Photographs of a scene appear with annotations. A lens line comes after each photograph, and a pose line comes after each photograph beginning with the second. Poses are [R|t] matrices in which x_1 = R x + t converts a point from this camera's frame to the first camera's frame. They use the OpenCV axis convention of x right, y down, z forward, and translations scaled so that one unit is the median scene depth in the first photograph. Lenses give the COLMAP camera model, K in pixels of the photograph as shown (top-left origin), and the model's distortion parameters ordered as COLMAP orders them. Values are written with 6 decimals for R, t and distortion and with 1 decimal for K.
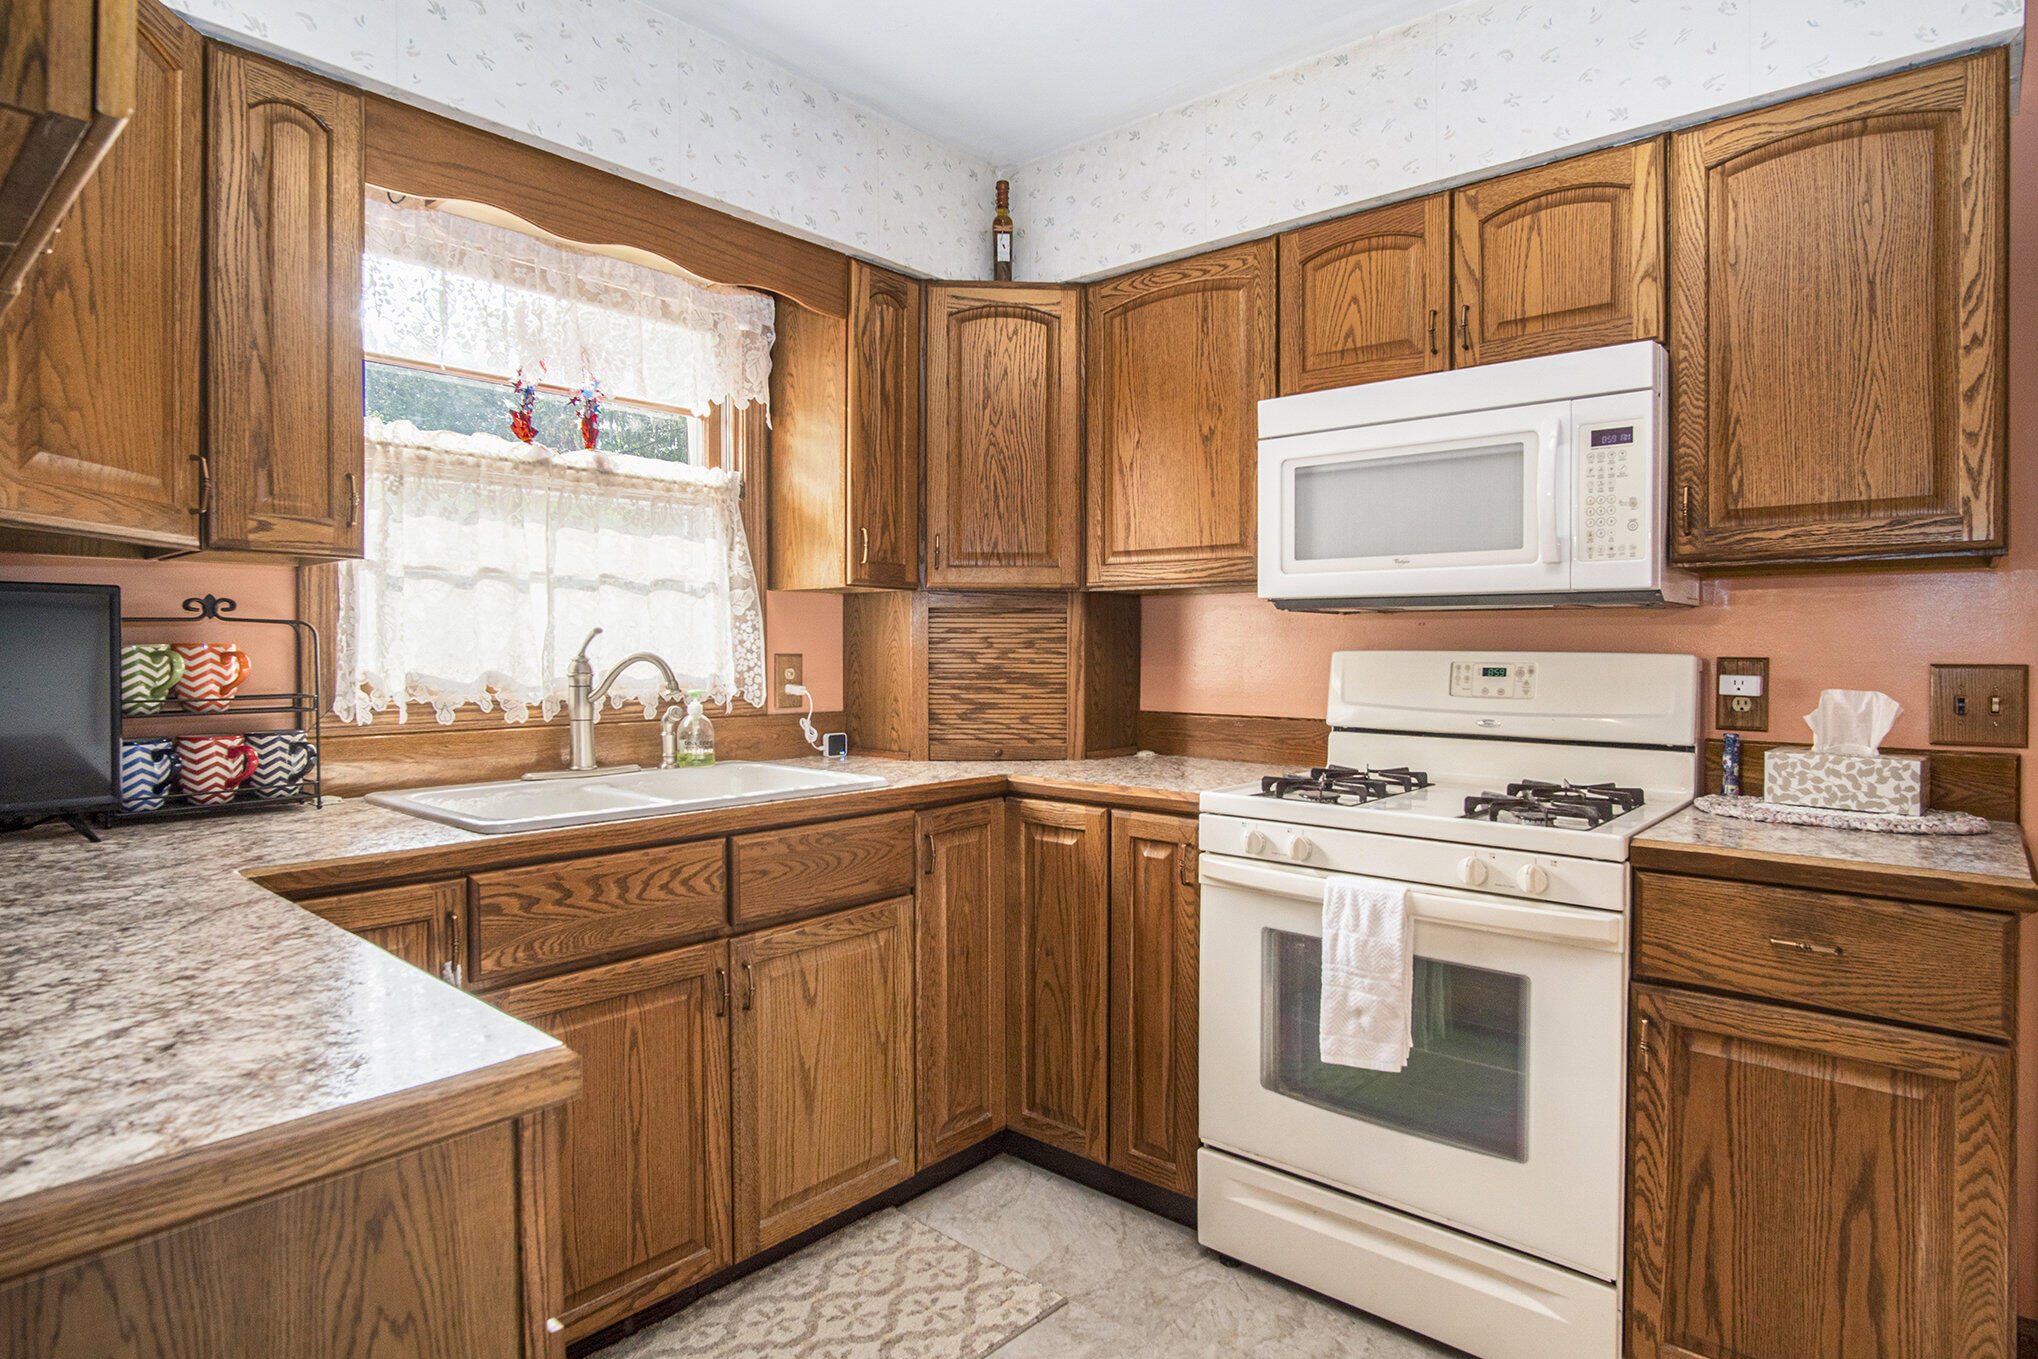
lens RADIAL K [[1075.3, 0, 1019.0], [0, 1075.3, 652.2], [0, 0, 1]] dist [-0.022228, 0.004596]
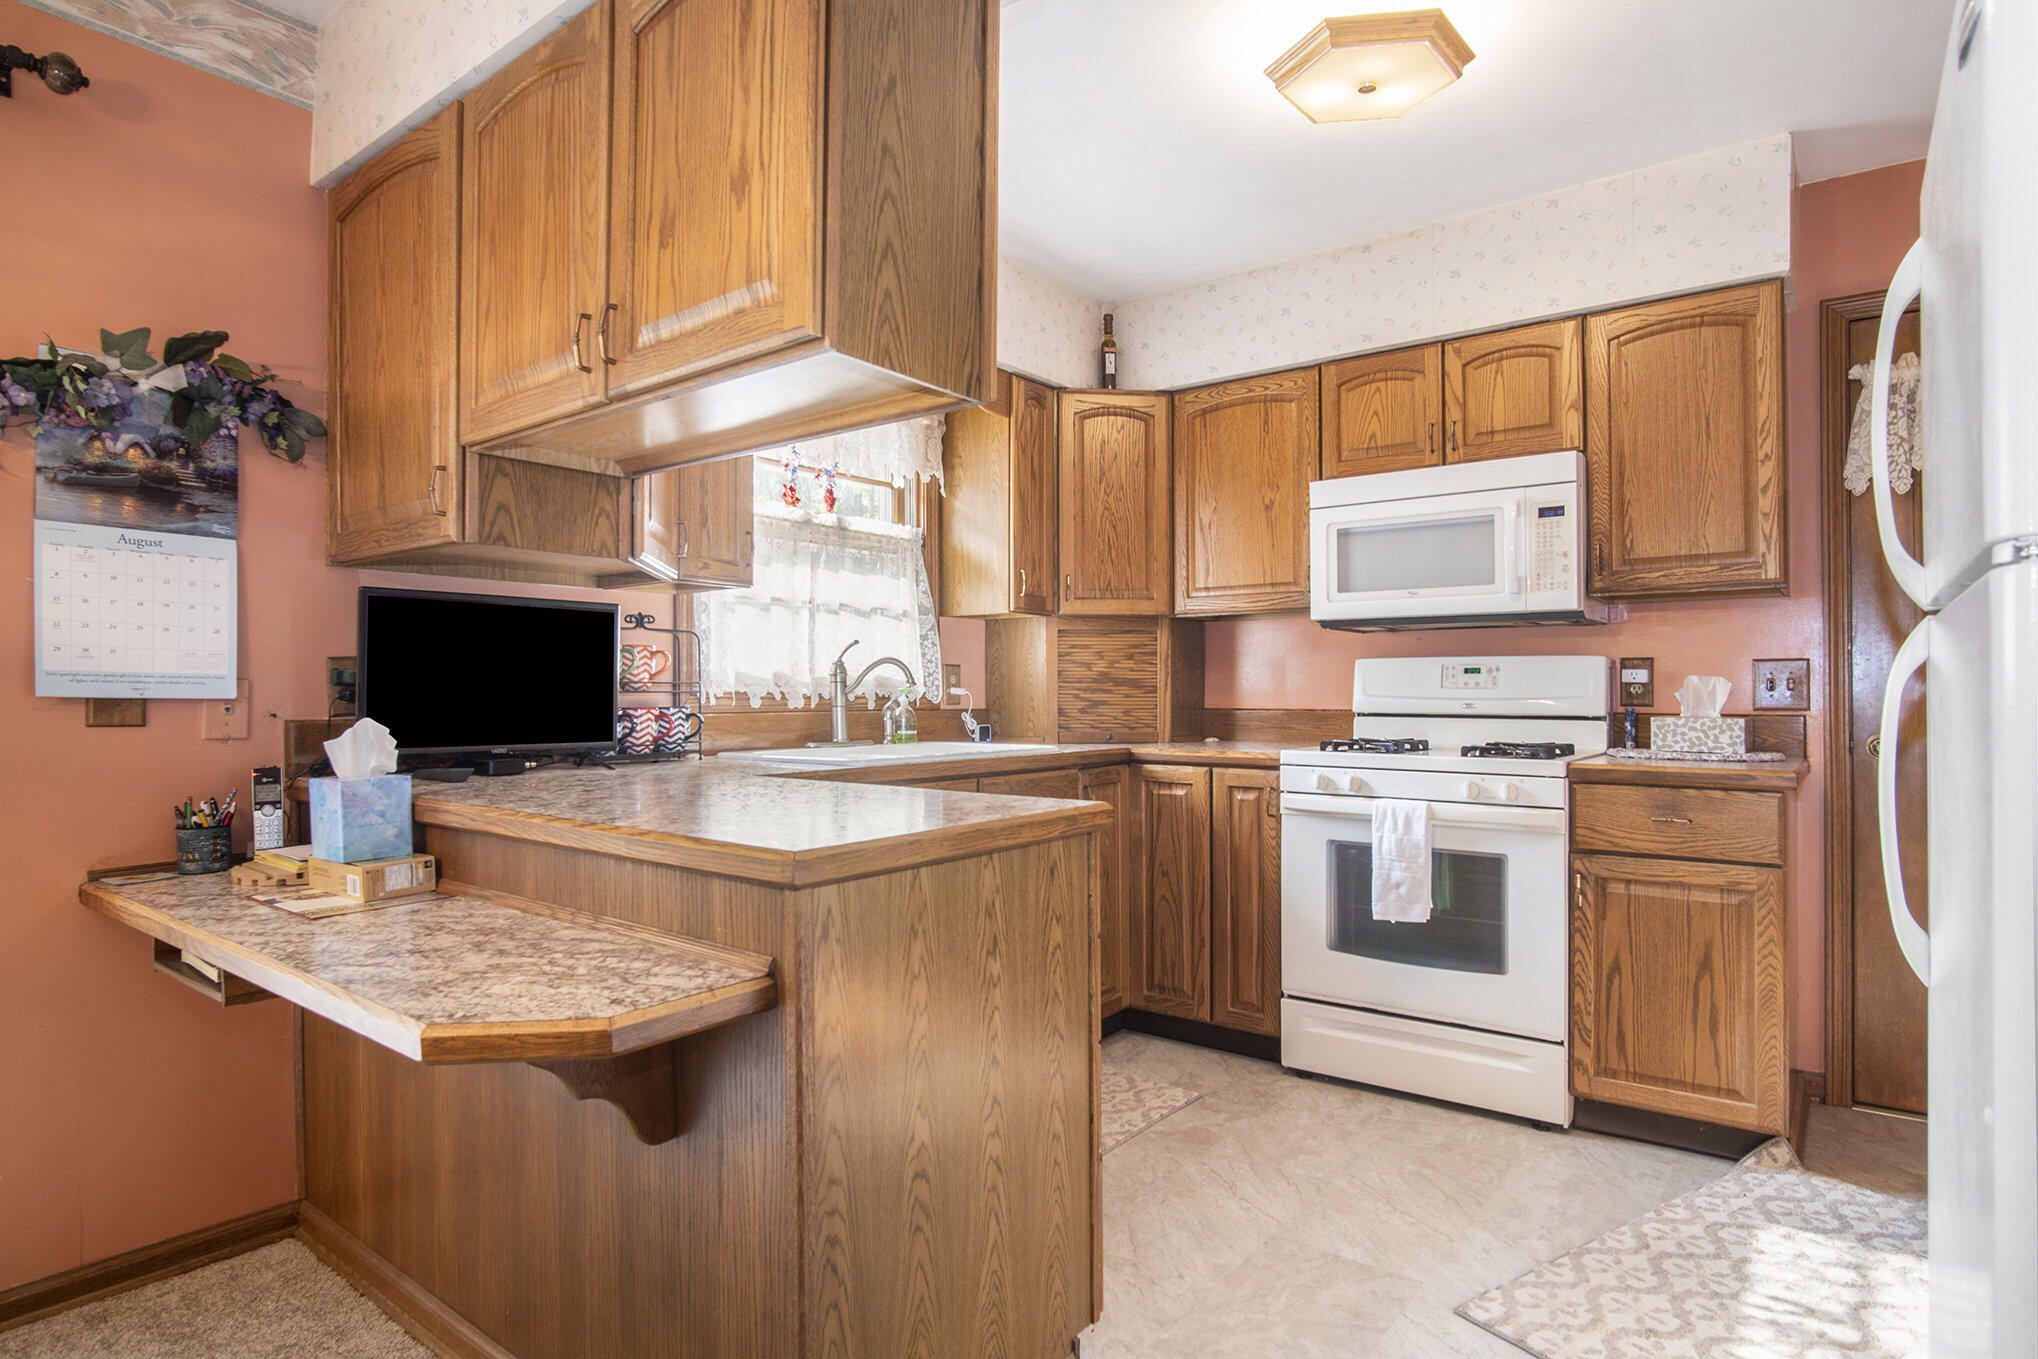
lens RADIAL K [[1094.7, 0, 1019.0], [0, 1094.7, 679.5], [0, 0, 1]] dist [-0.022342, 0.000126]
pose [[0.997818, -0.003993, 0.065908, -0.285232], [0.005229, 0.999814, -0.018587, 0.059215], [-0.065821, 0.018891, 0.997653, -0.462178]]
